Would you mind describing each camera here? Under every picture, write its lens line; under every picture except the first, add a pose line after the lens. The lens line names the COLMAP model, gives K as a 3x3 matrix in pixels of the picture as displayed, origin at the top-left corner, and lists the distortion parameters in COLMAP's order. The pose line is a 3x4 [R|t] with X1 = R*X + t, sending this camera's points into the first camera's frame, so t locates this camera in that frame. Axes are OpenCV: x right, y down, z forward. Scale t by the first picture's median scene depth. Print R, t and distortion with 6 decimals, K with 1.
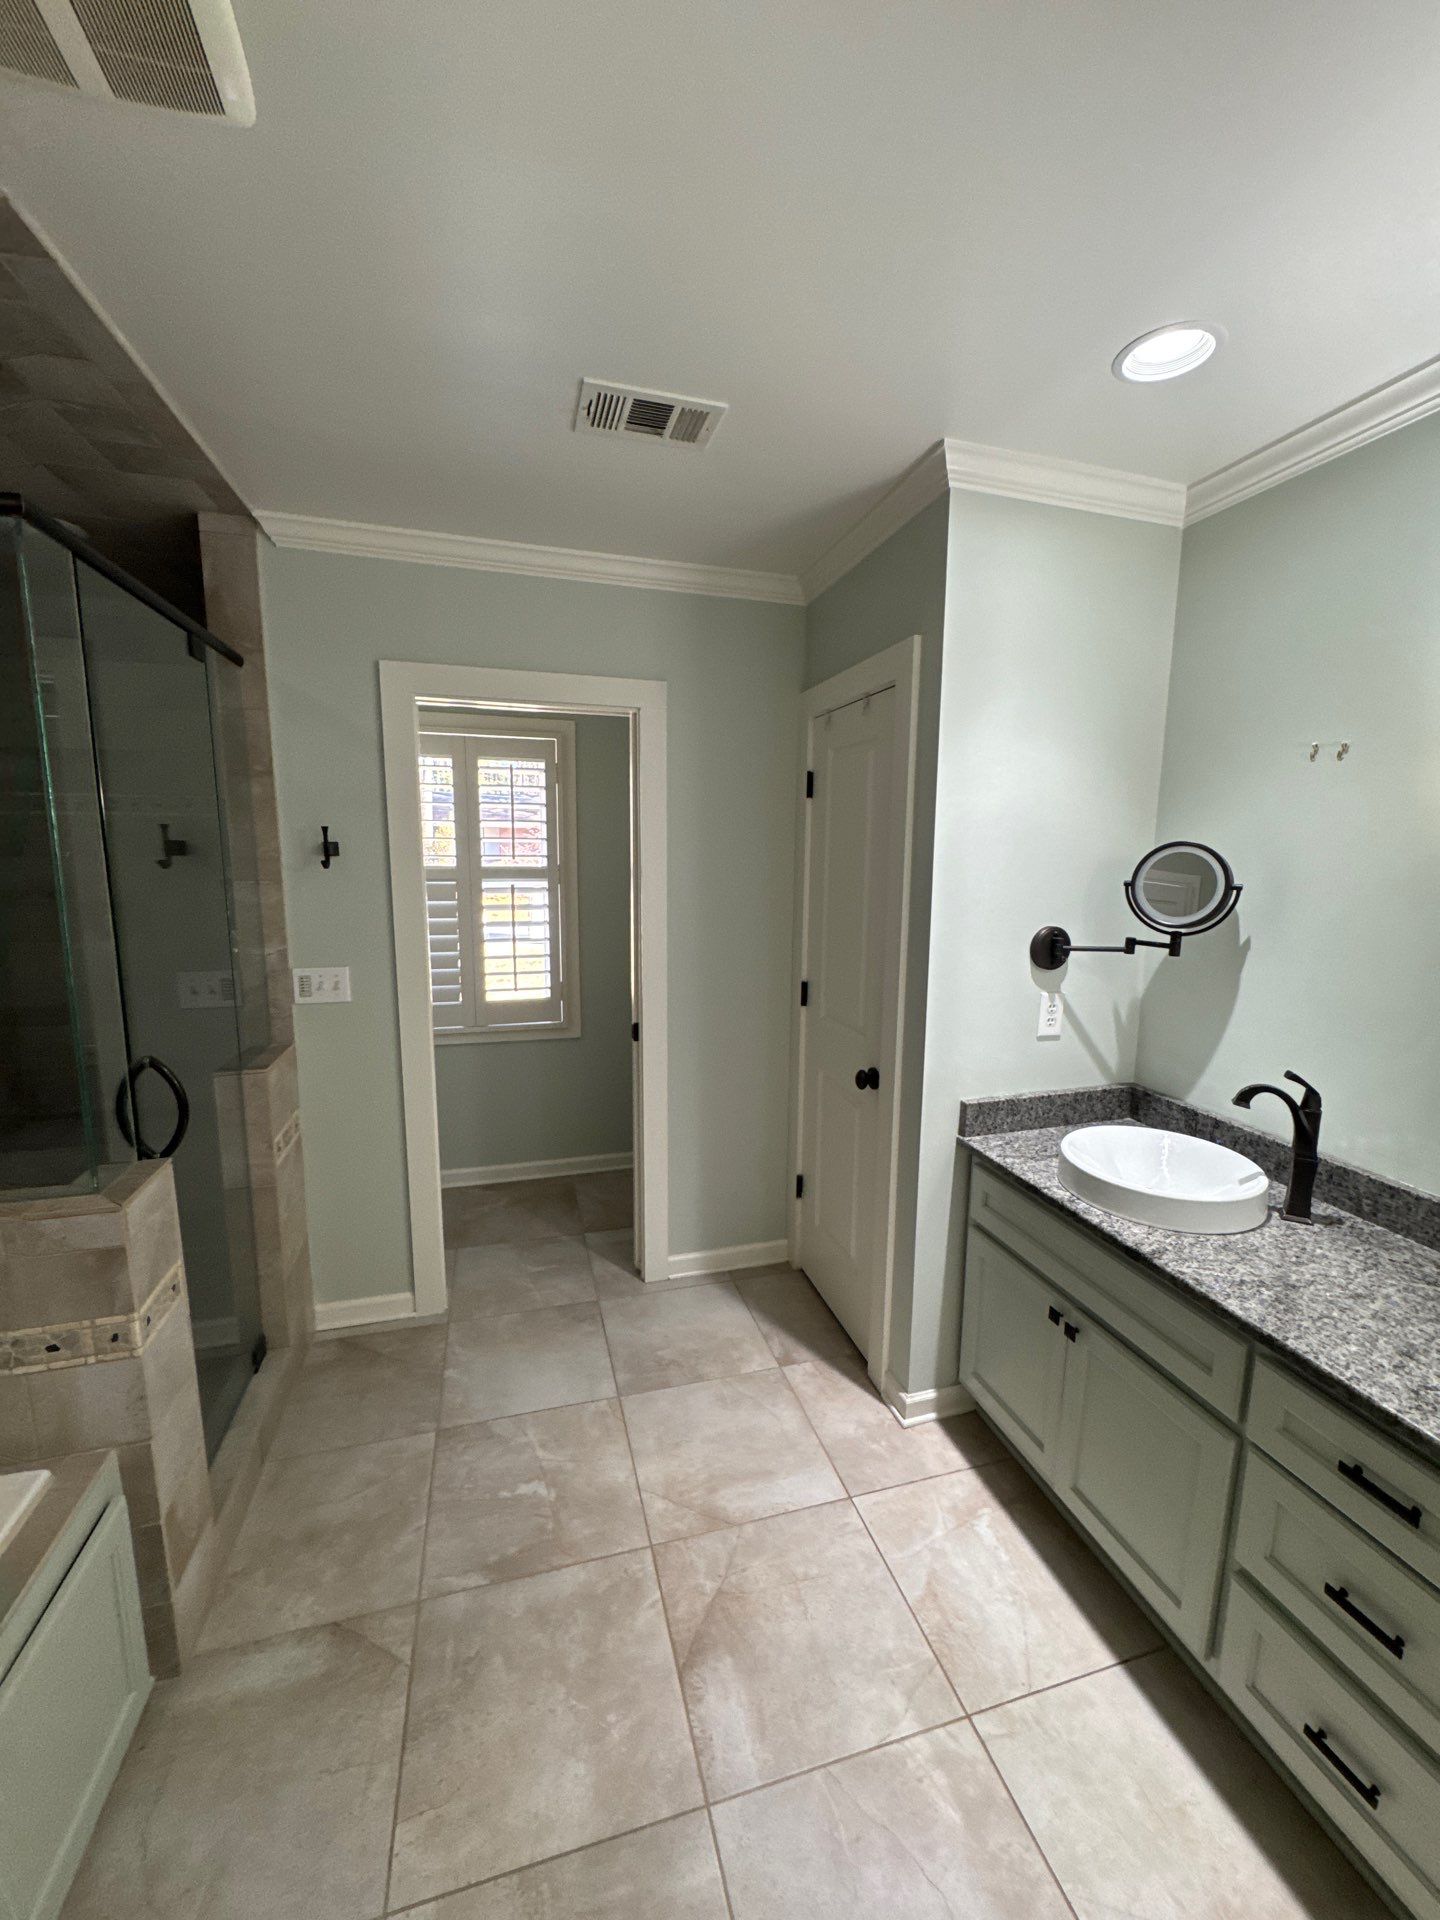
lens RADIAL K [[762.4, 0, 724.5], [0, 762.4, 961.5], [0, 0, 1]] dist [-0.003868, 0.000940]
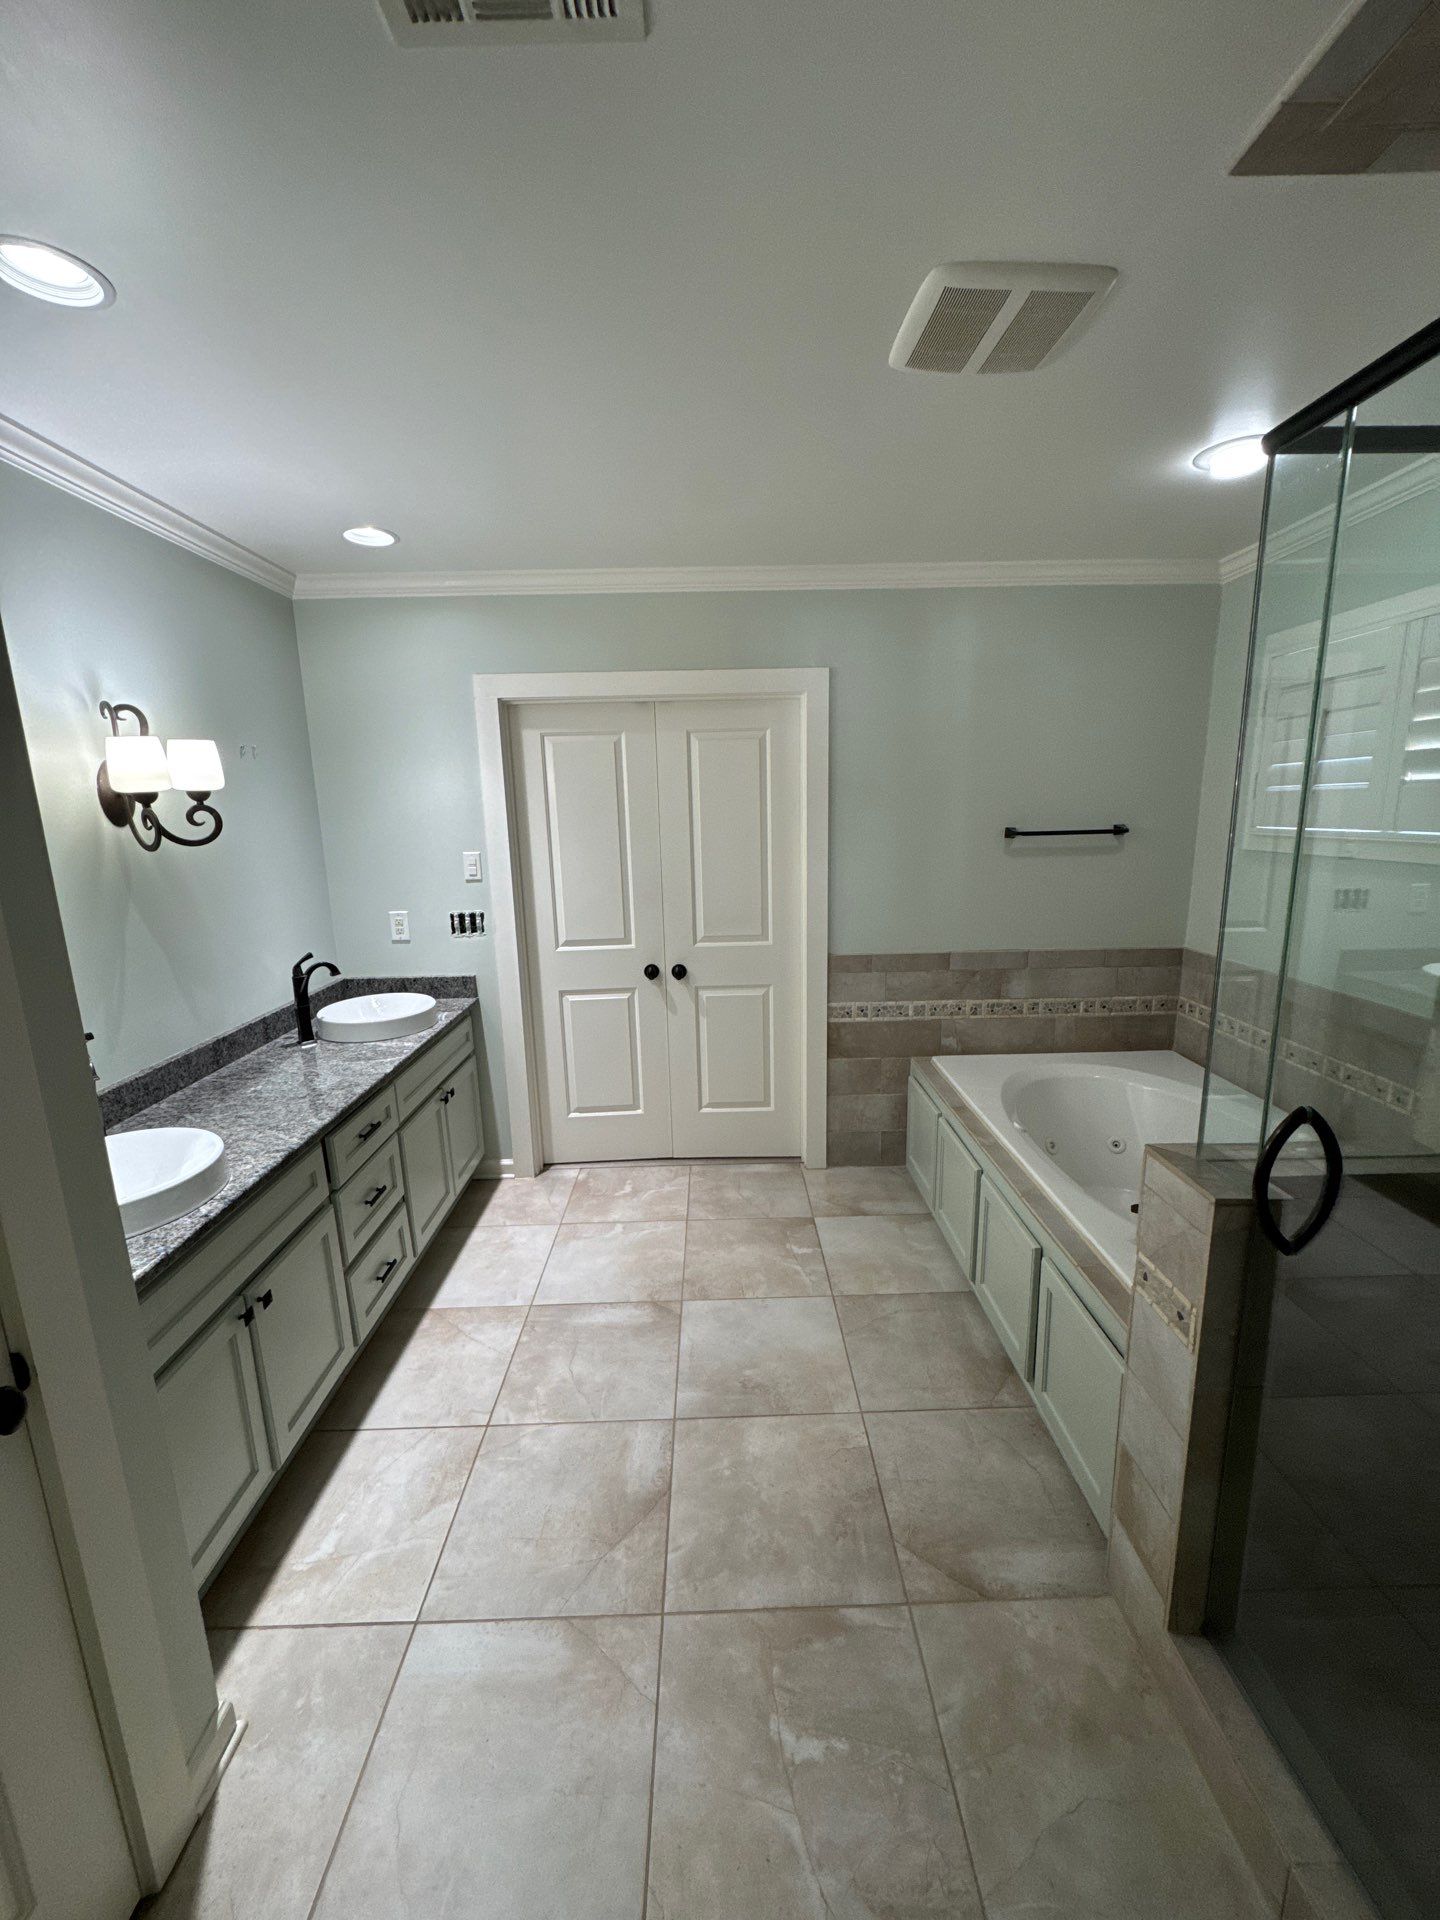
lens RADIAL K [[762.4, 0, 714.9], [0, 762.4, 961.6], [0, 0, 1]] dist [-0.003868, 0.000940]
pose [[-0.960831, -0.038366, 0.274468, -0.396701], [0.059137, 0.939177, 0.338303, -0.256416], [-0.270753, 0.341284, -0.900121, 1.640445]]
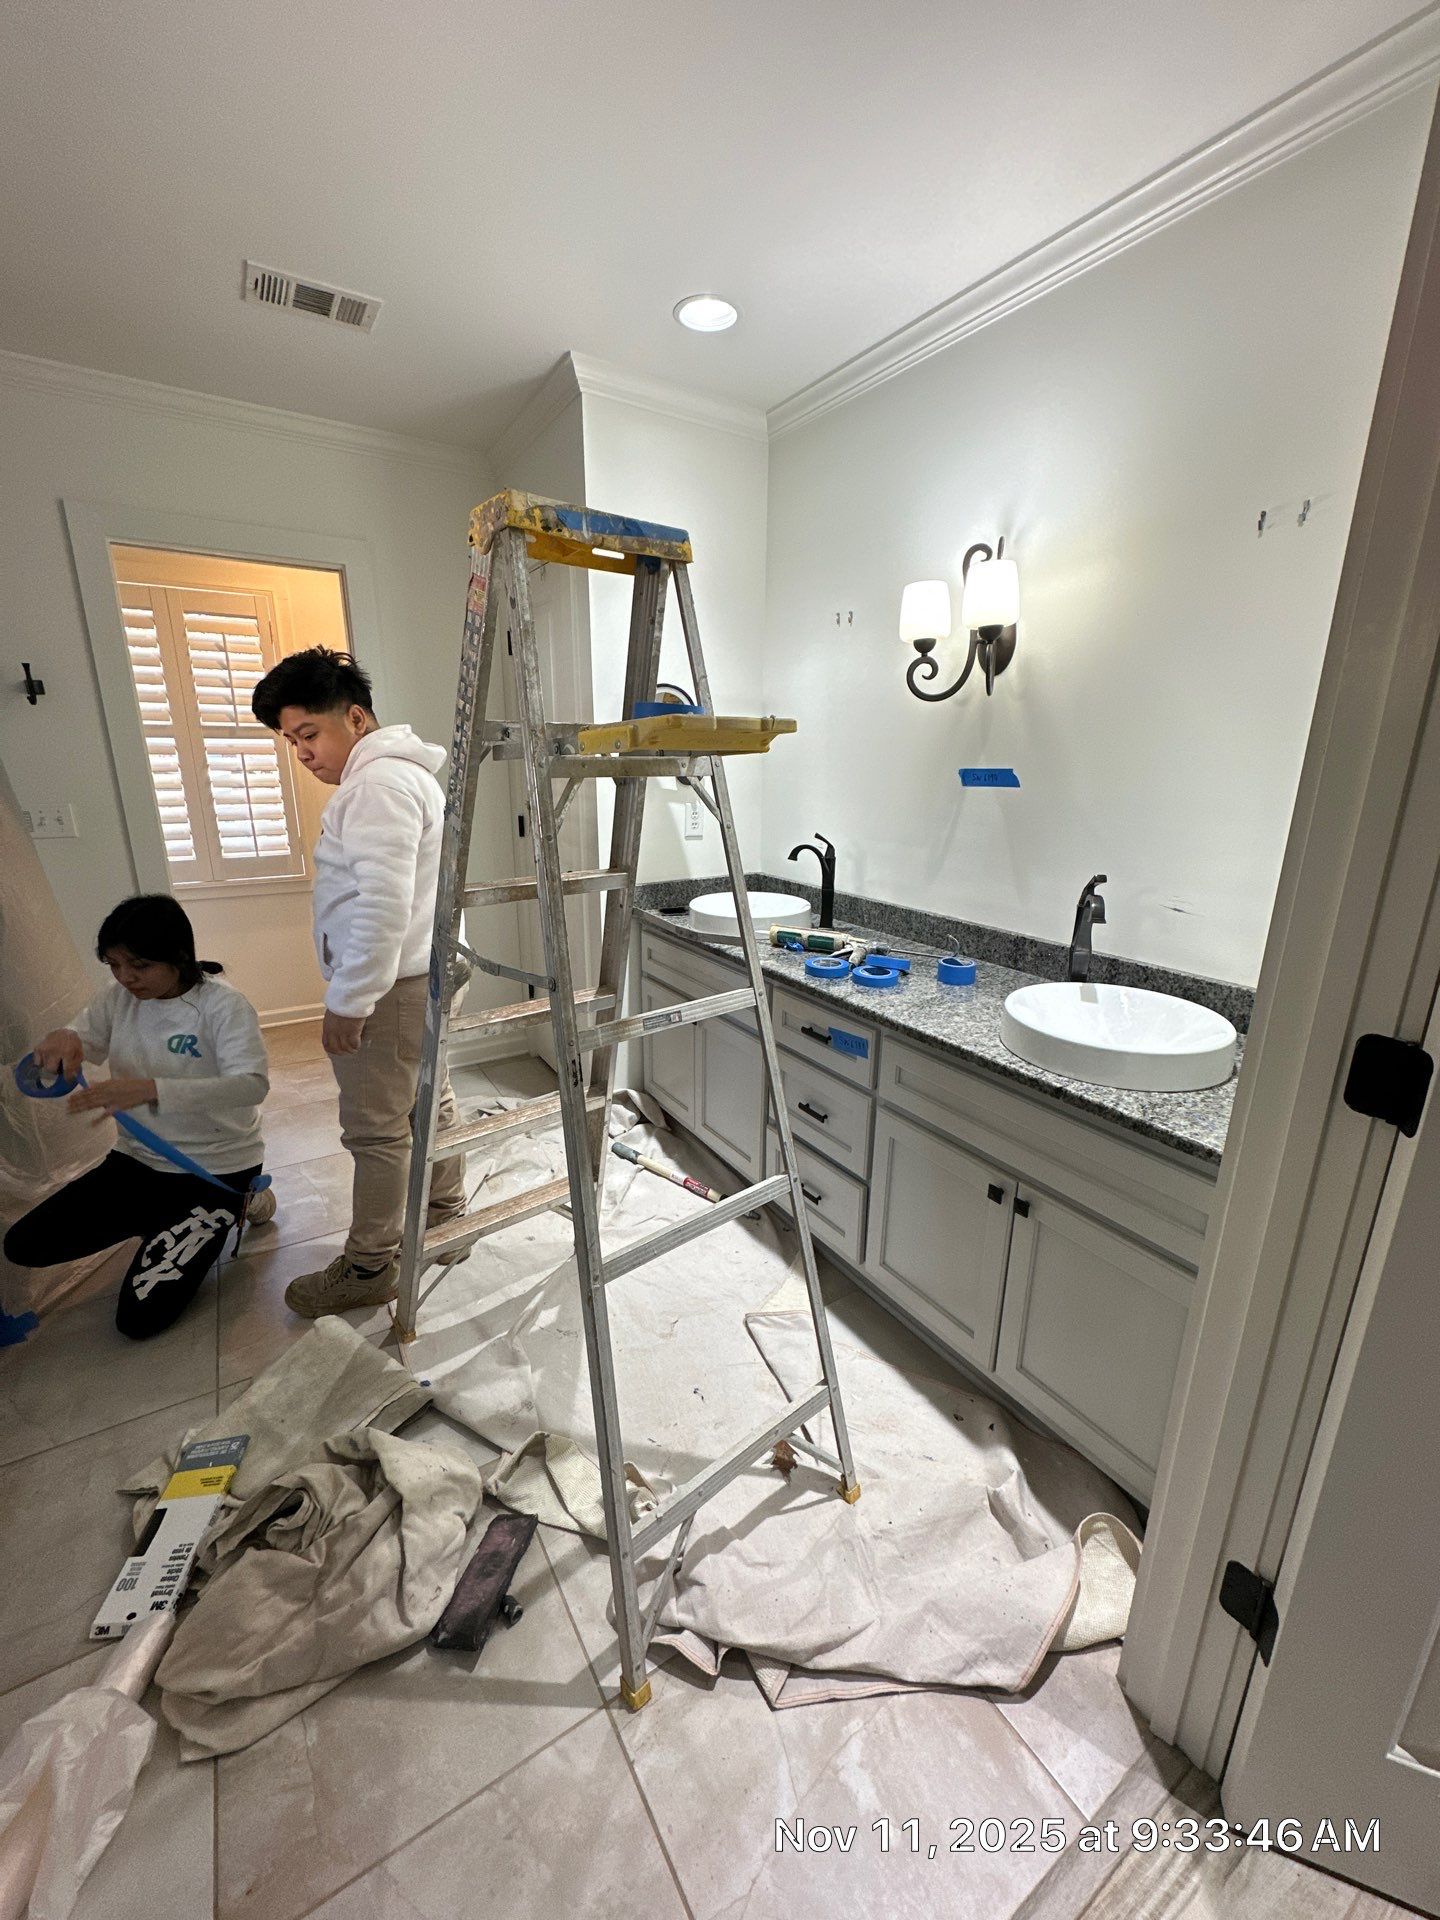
lens RADIAL K [[762.4, 0, 719.7], [0, 762.4, 958.8], [0, 0, 1]] dist [-0.003868, 0.000940]
pose [[0.961627, -0.072907, 0.264495, 0.123993], [0.039805, 0.990920, 0.128422, 0.184977], [-0.271456, -0.112966, 0.955798, -0.435702]]
